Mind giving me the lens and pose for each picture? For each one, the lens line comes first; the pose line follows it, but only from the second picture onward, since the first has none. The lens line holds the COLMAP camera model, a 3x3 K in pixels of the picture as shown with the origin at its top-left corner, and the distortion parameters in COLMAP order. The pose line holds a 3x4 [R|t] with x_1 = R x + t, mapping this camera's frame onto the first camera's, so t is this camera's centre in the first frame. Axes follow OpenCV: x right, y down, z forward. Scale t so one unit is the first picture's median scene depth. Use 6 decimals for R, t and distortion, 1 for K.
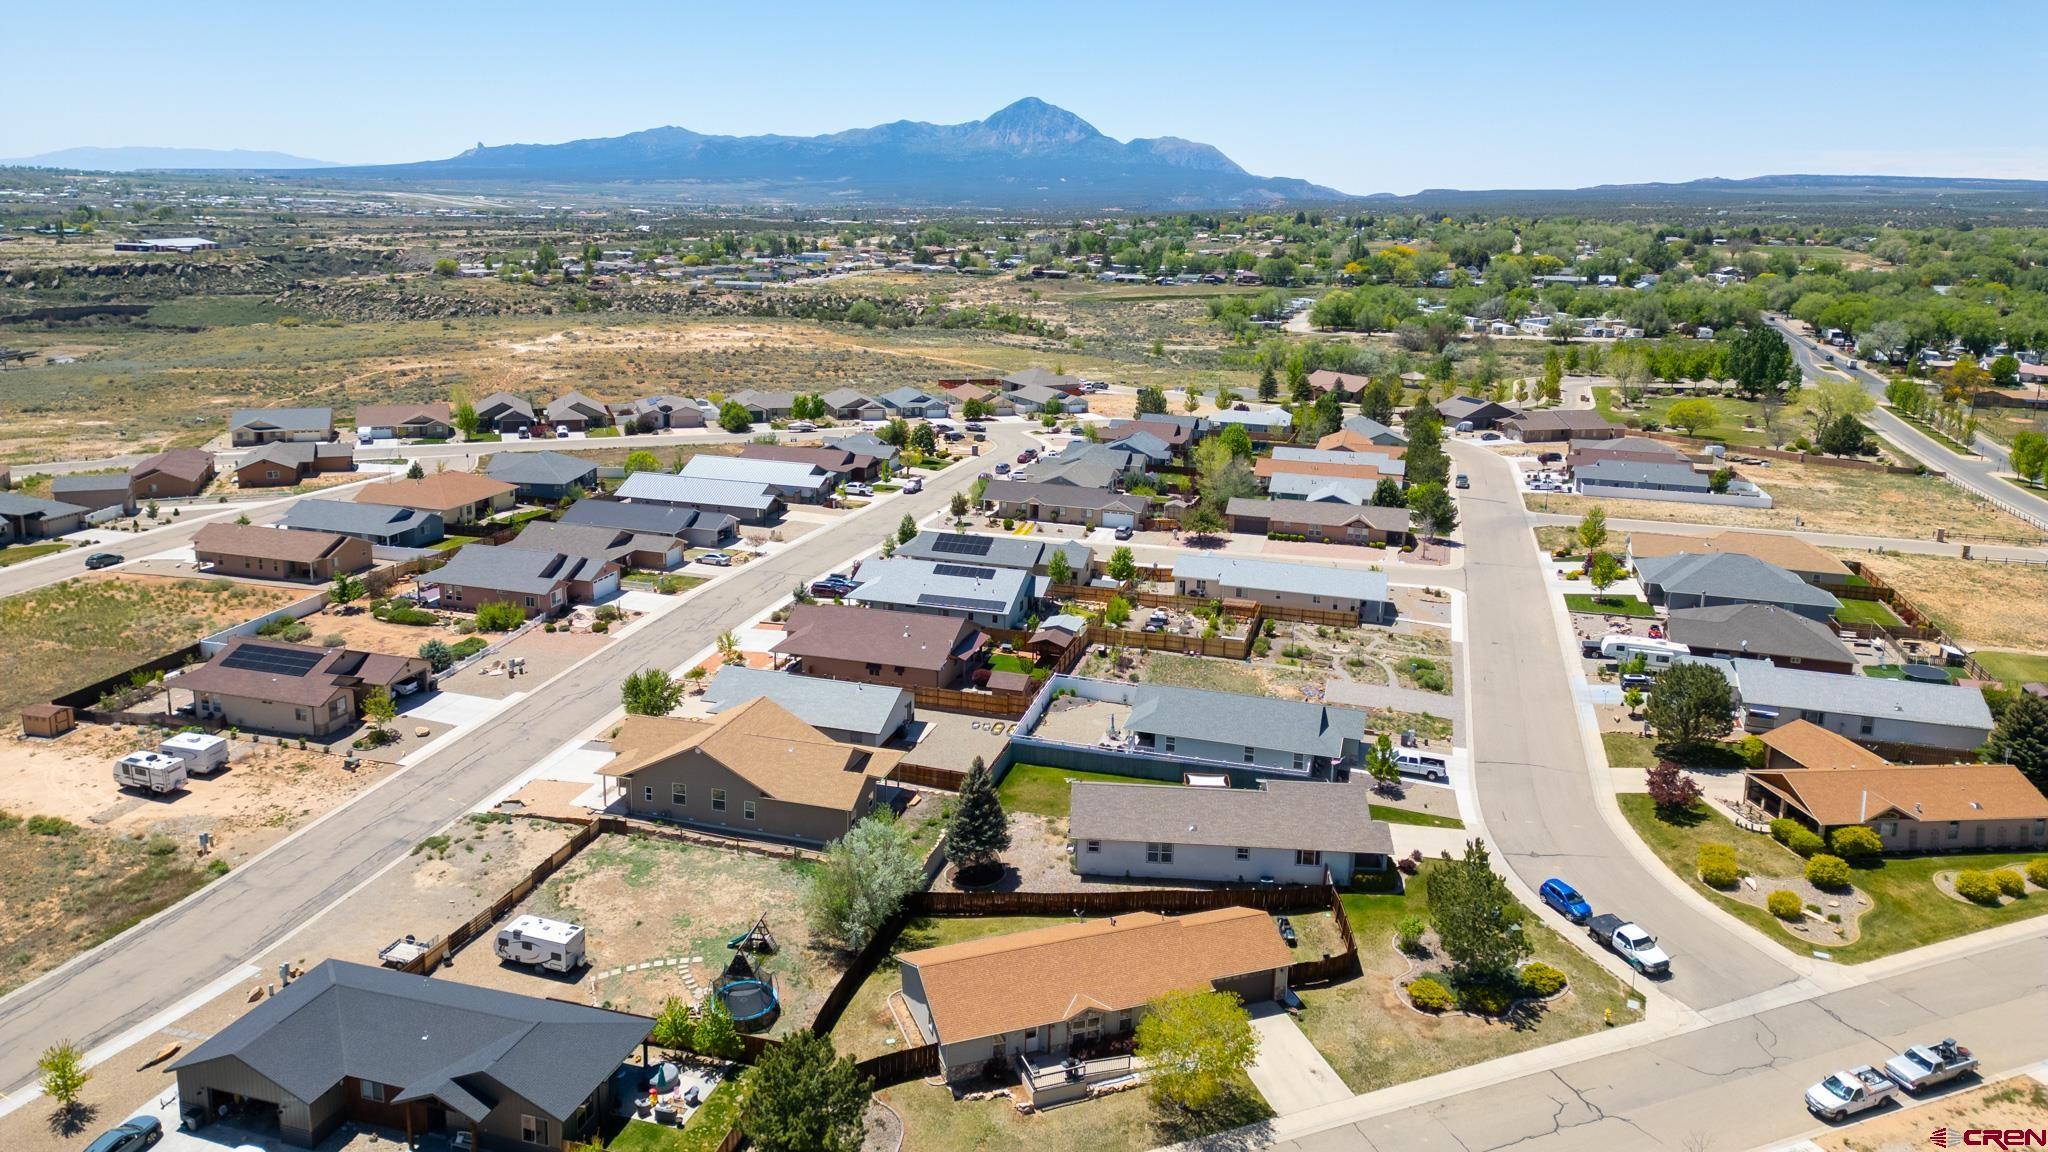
lens RADIAL K [[1432.6, 0, 1024.0], [0, 1432.6, 576.0], [0, 0, 1]] dist [0.087666, -0.074855]
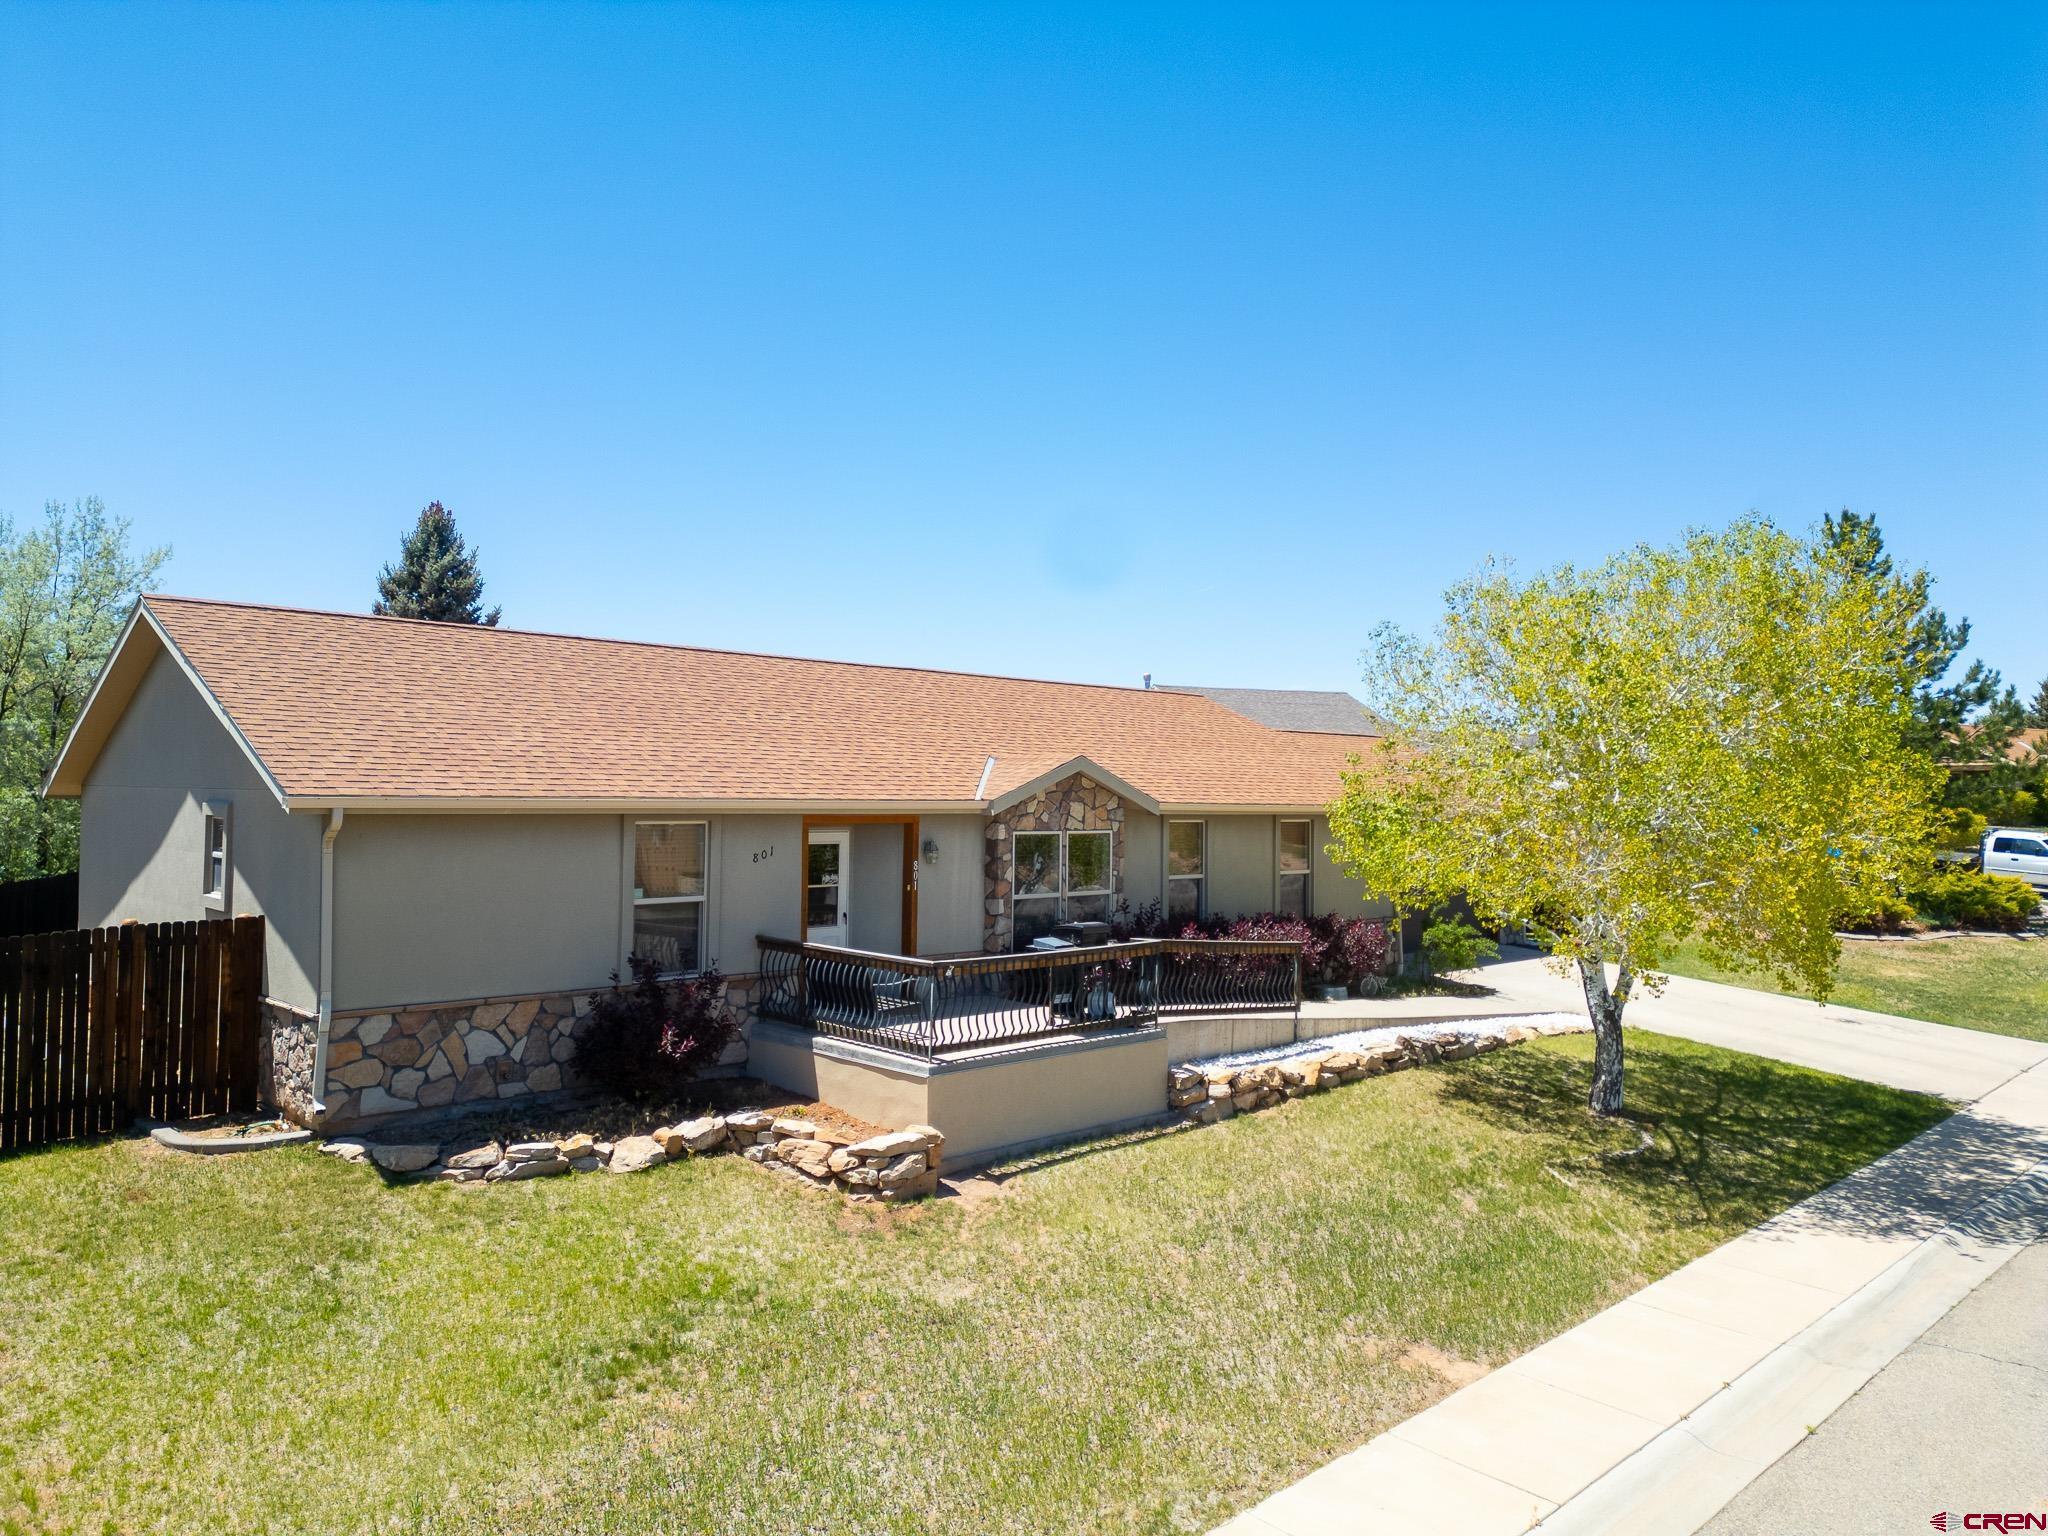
lens RADIAL K [[1436.2, 0, 1024.0], [0, 1436.2, 768.0], [0, 0, 1]] dist [0.080837, -0.067642]
pose [[0.920651, -0.003386, 0.390371, -0.023890], [0.116990, 0.956398, -0.267614, 0.190281], [-0.372444, 0.292048, 0.880905, 0.435753]]
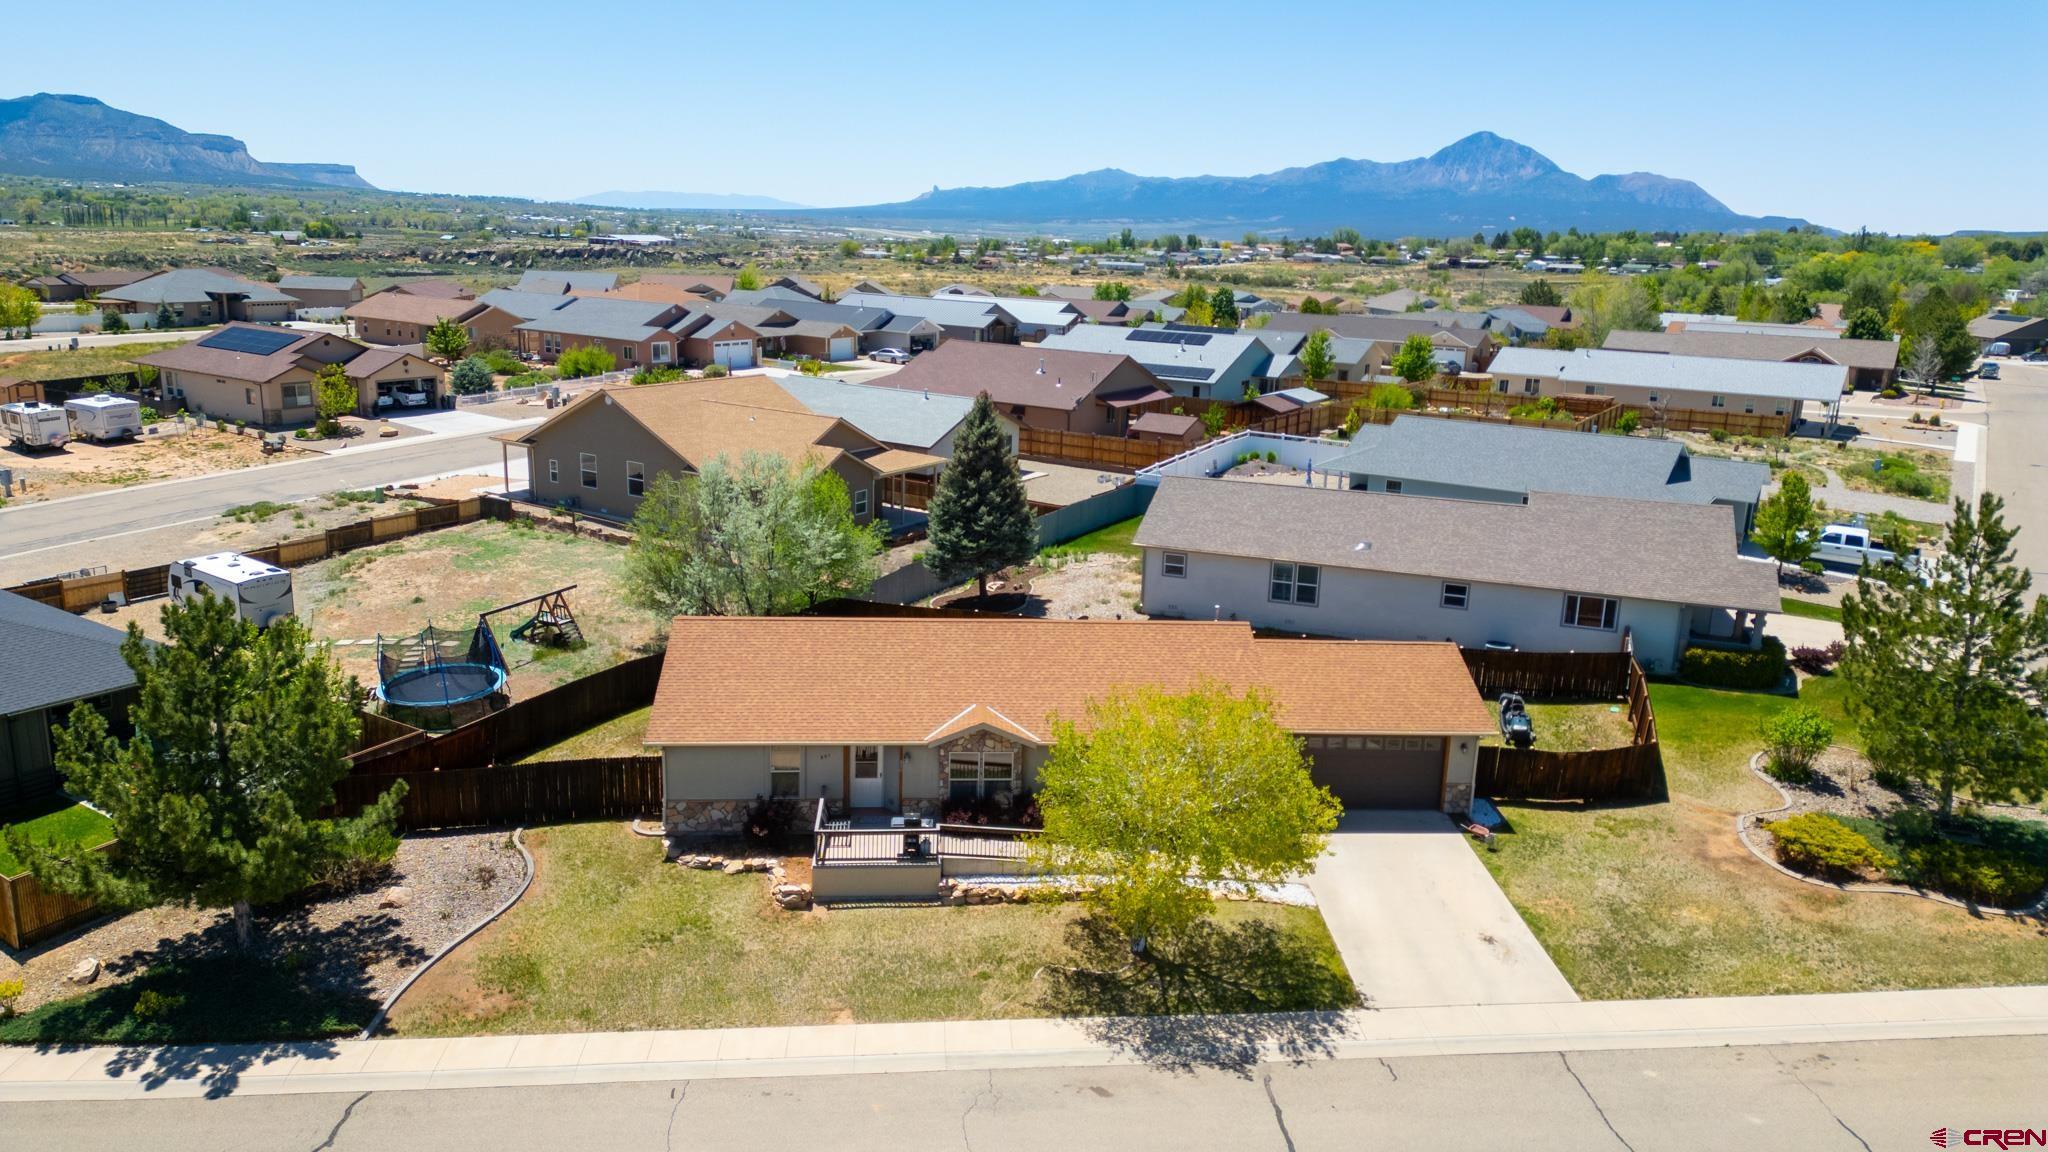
lens RADIAL K [[1432.6, 0, 1024.0], [0, 1432.6, 576.0], [0, 0, 1]] dist [0.087666, -0.074855]
pose [[0.956455, 0.074529, -0.282206, 0.098353], [-0.085762, 0.995932, -0.027644, 0.140749], [0.278997, 0.050643, 0.958956, 0.298808]]
